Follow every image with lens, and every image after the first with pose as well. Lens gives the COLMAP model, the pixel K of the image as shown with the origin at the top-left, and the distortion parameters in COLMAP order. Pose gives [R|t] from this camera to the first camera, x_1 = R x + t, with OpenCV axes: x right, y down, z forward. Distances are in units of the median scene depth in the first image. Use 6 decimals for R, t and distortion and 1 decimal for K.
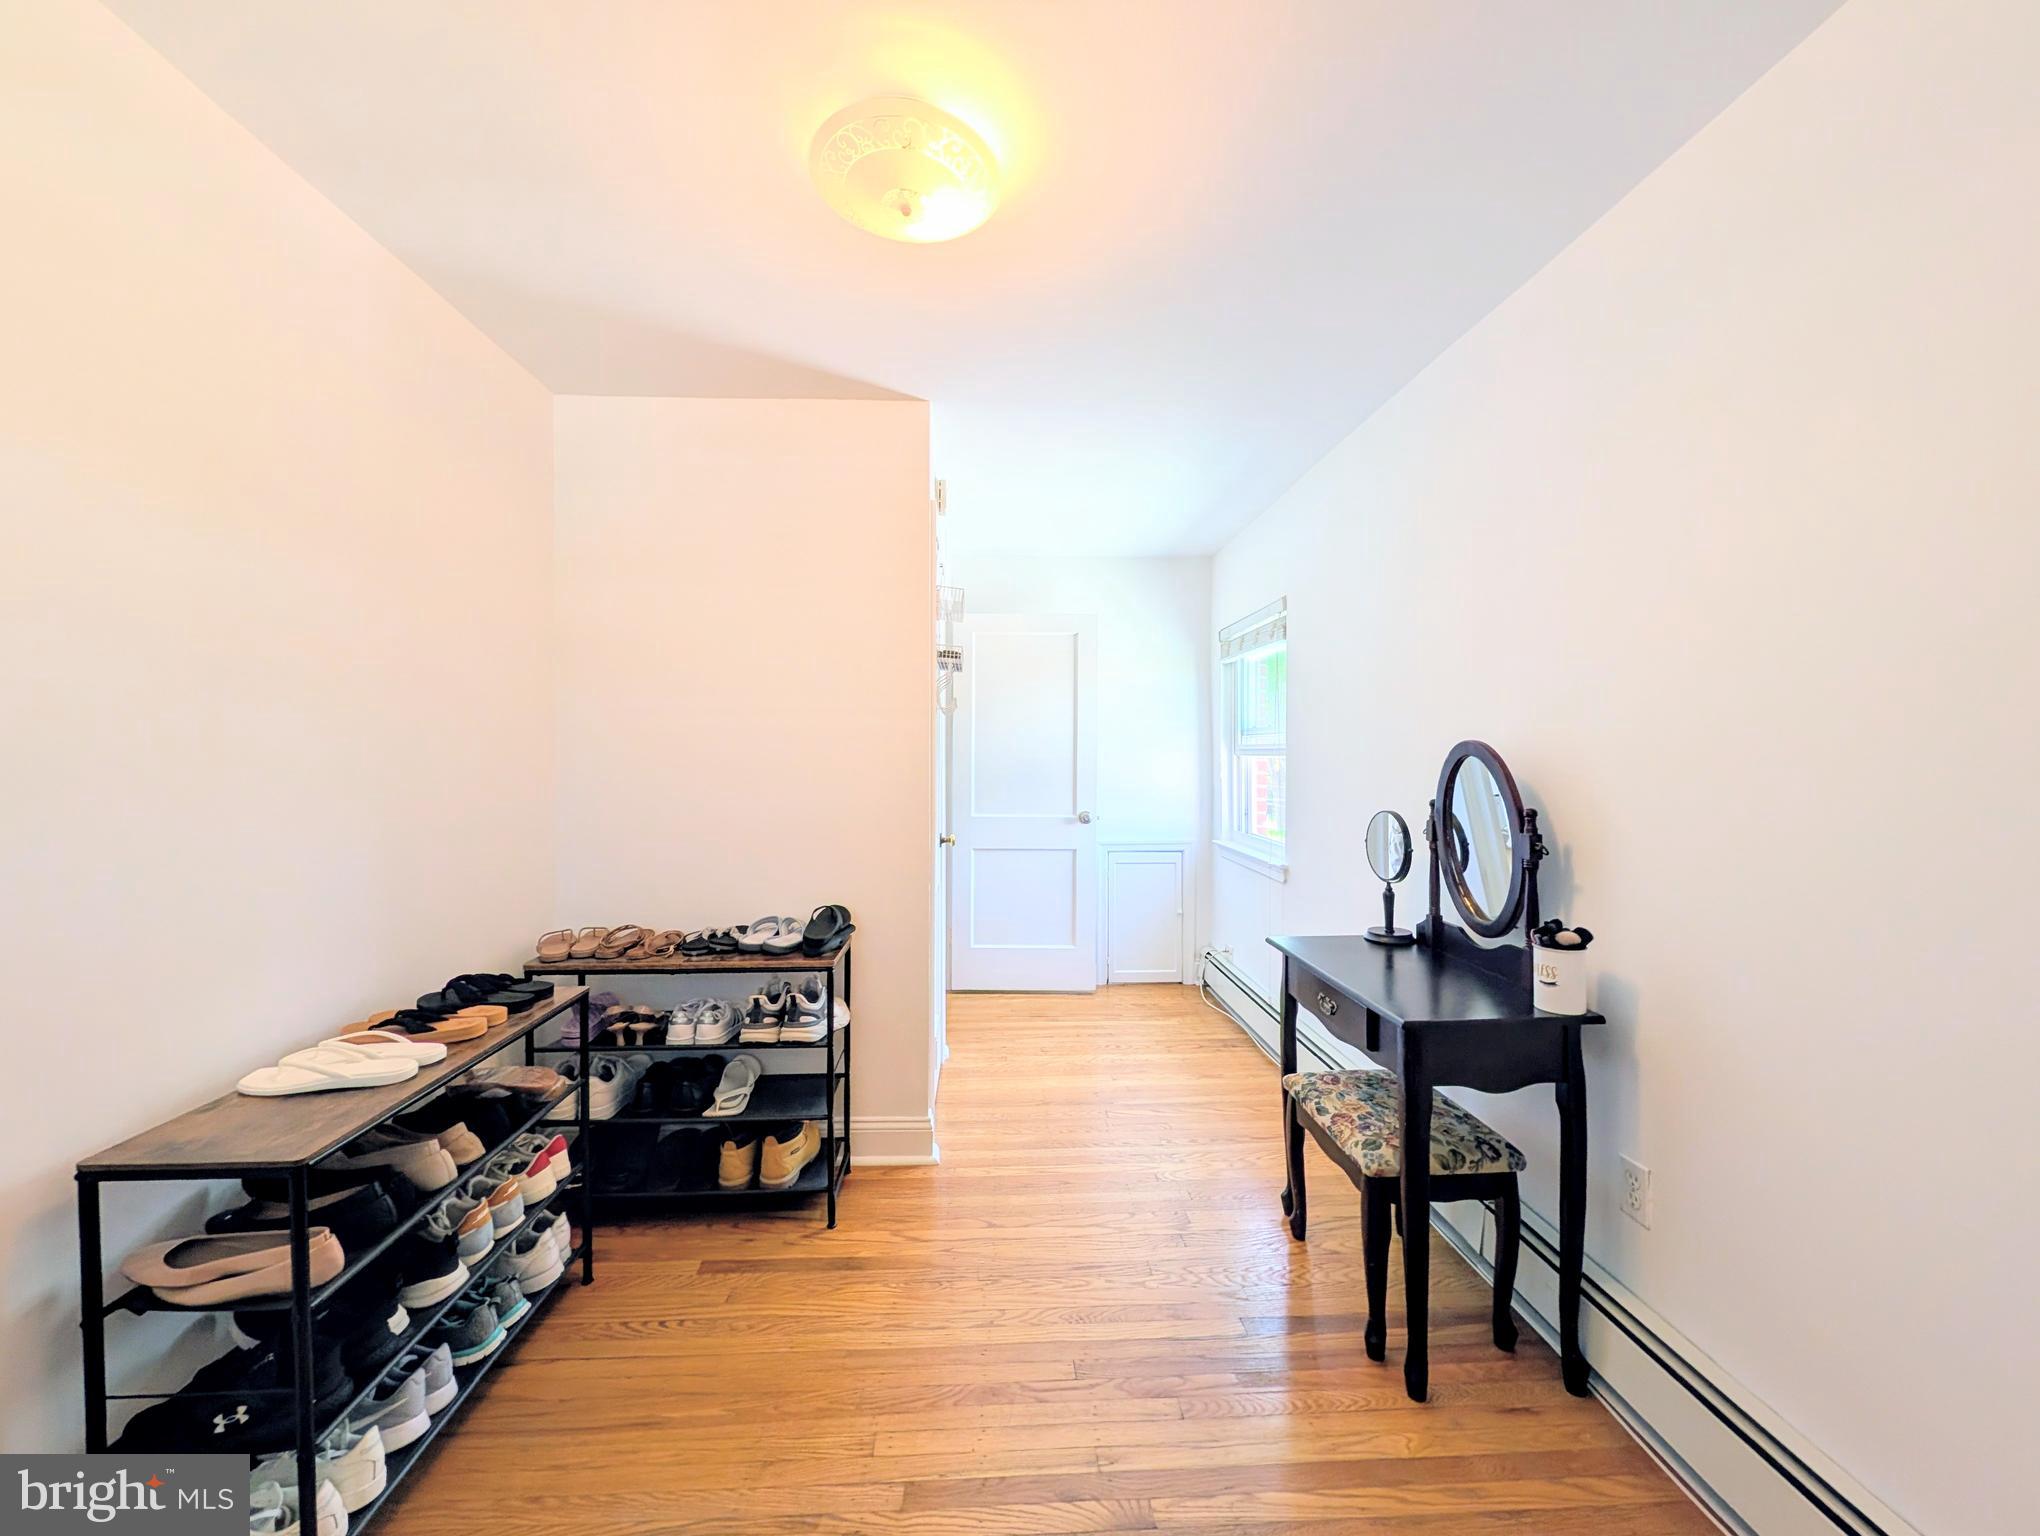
lens RADIAL K [[792.2, 0, 1020.0], [0, 792.2, 768.0], [0, 0, 1]] dist [0.000401, 0.000011]
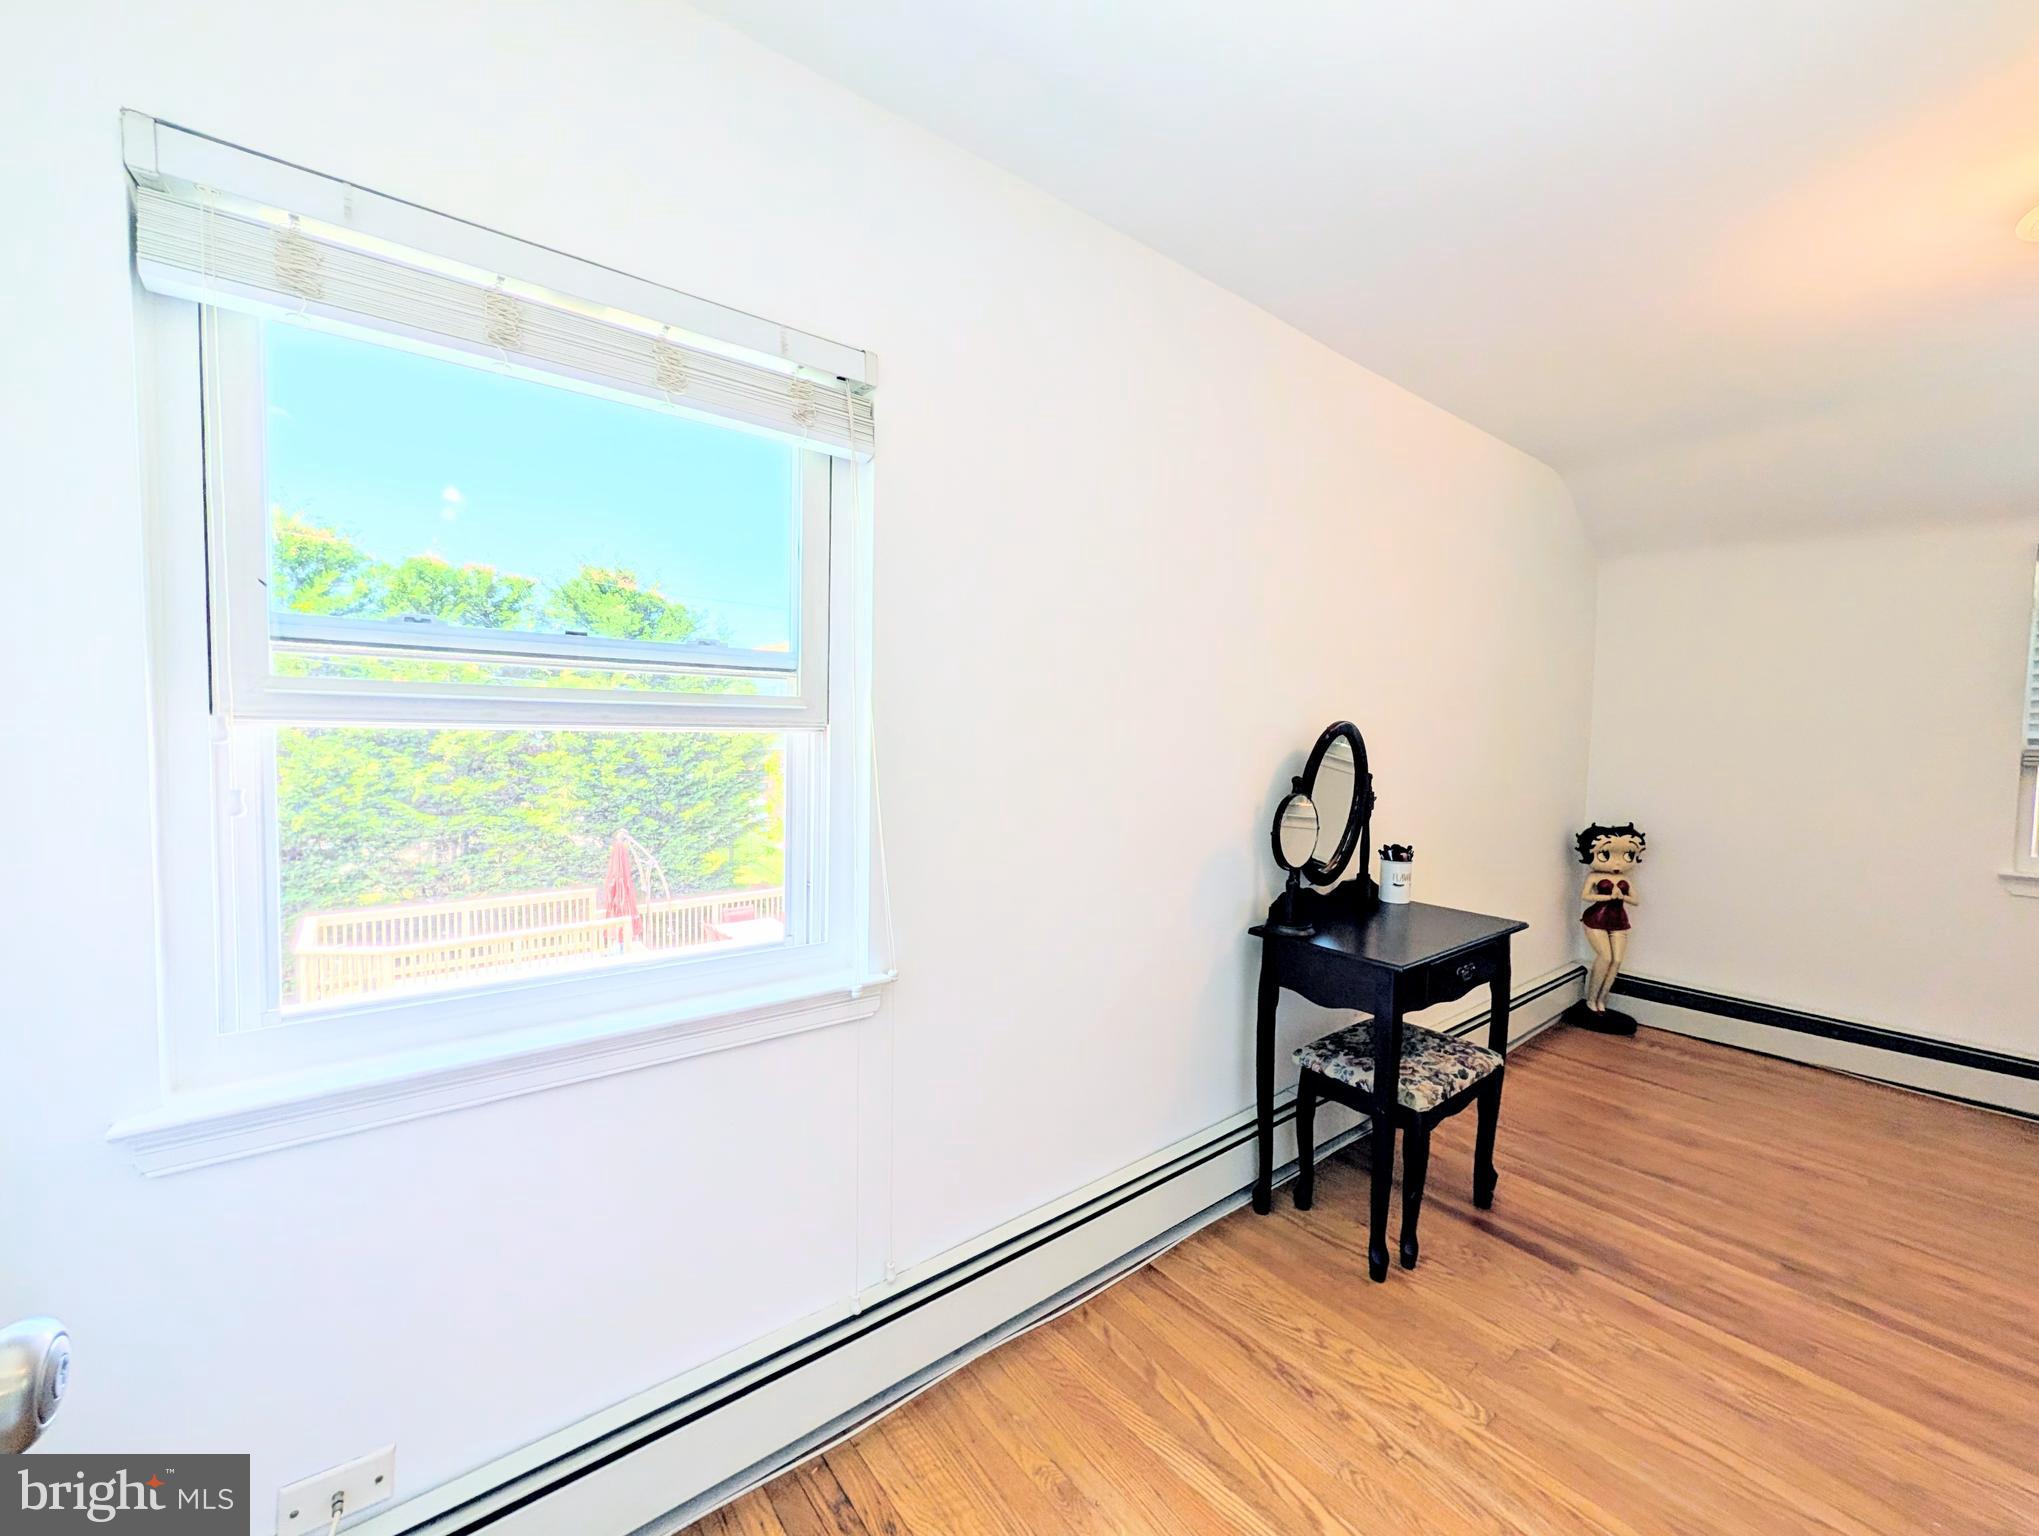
lens RADIAL K [[797.6, 0, 1003.2], [0, 797.6, 769.3], [0, 0, 1]] dist [0.001054, 0.000079]
pose [[-0.563042, -0.051235, 0.824839, -0.154128], [0.000094, 0.998072, 0.062059, -0.046438], [-0.826428, 0.035020, -0.561952, 2.492122]]
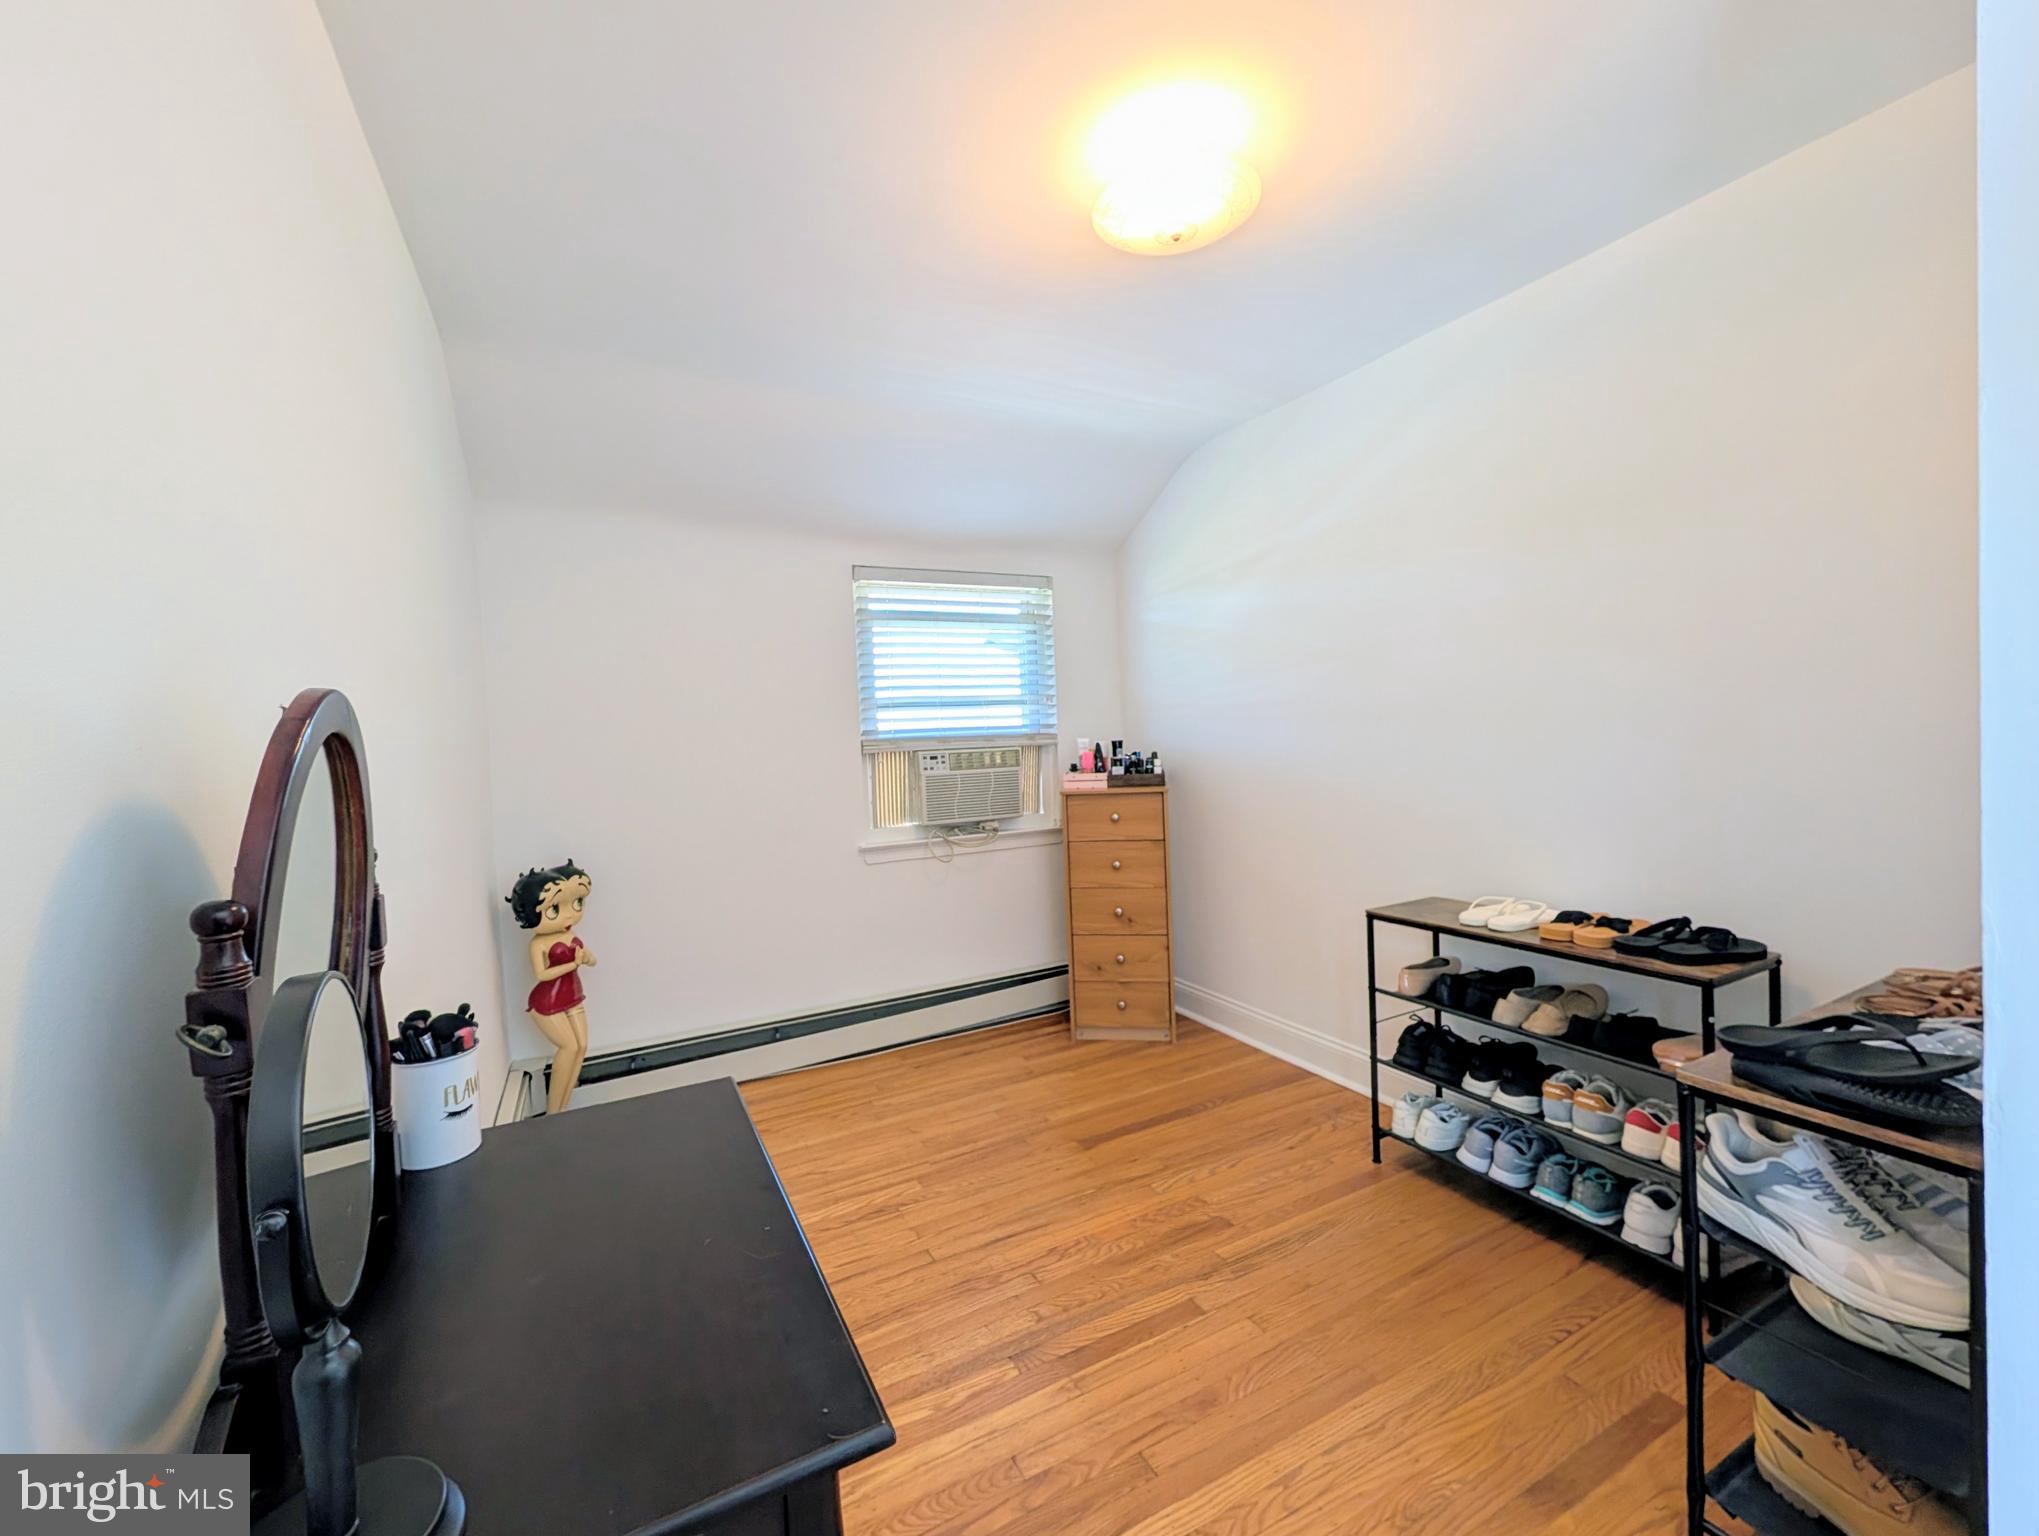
lens RADIAL K [[820.3, 0, 1019.5], [0, 820.3, 768.0], [0, 0, 1]] dist [-0.000462, 0.000178]
pose [[-0.907308, 0.055209, -0.416826, 0.525211], [0.034498, 0.997774, 0.057066, -0.015415], [0.419049, 0.037397, -0.907193, 1.757534]]
